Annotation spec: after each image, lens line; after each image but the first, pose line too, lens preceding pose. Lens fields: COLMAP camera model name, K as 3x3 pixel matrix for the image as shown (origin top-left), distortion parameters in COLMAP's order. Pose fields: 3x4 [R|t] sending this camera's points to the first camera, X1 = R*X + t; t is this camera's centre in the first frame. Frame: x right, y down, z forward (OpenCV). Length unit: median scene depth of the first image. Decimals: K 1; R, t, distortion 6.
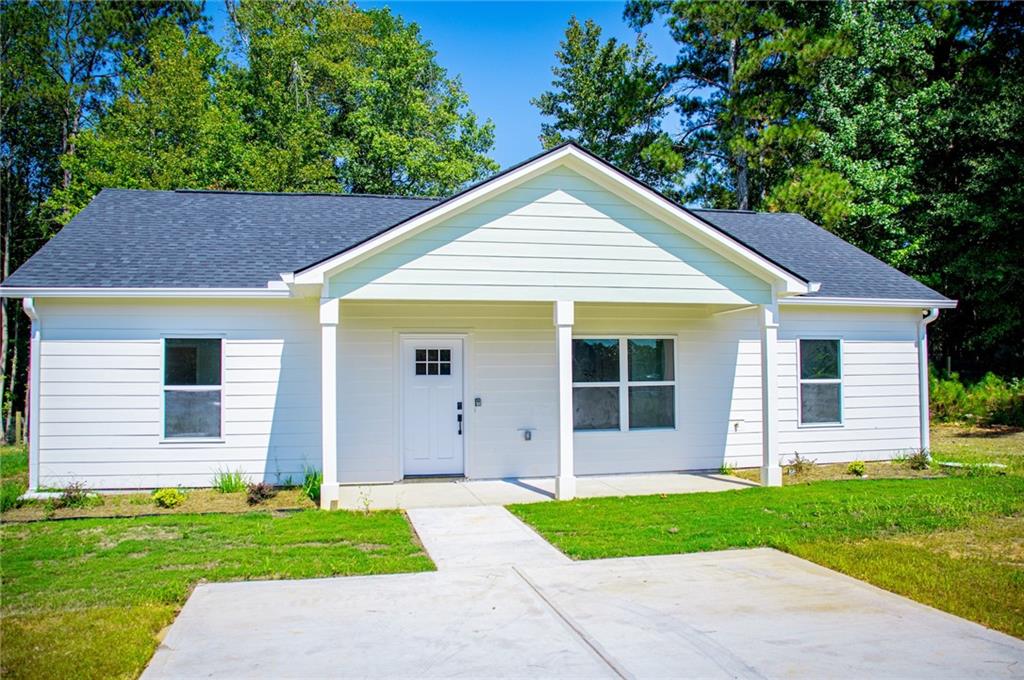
lens RADIAL K [[797.7, 0, 512.0], [0, 797.7, 340.0], [0, 0, 1]] dist [-0.110081, 0.004785]
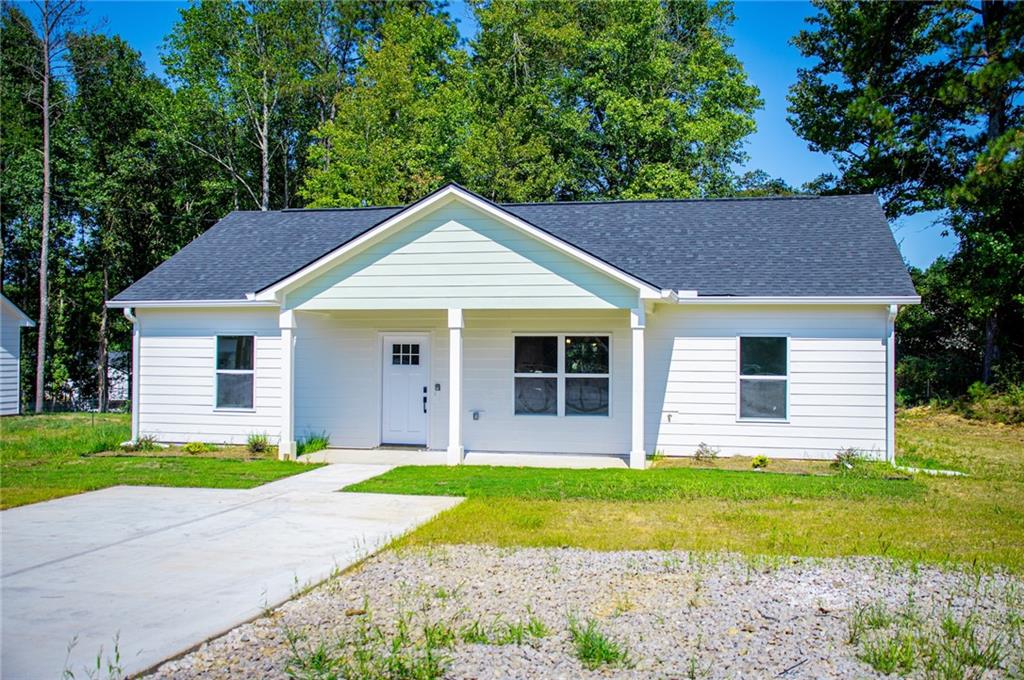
lens RADIAL K [[972.6, 0, 512.0], [0, 972.6, 340.0], [0, 0, 1]] dist [-0.009657, -0.010365]
pose [[0.907782, 0.007421, -0.419376, 0.691103], [0.004546, 0.999611, 0.027531, -0.036168], [0.419417, -0.026898, 0.907395, -0.315954]]
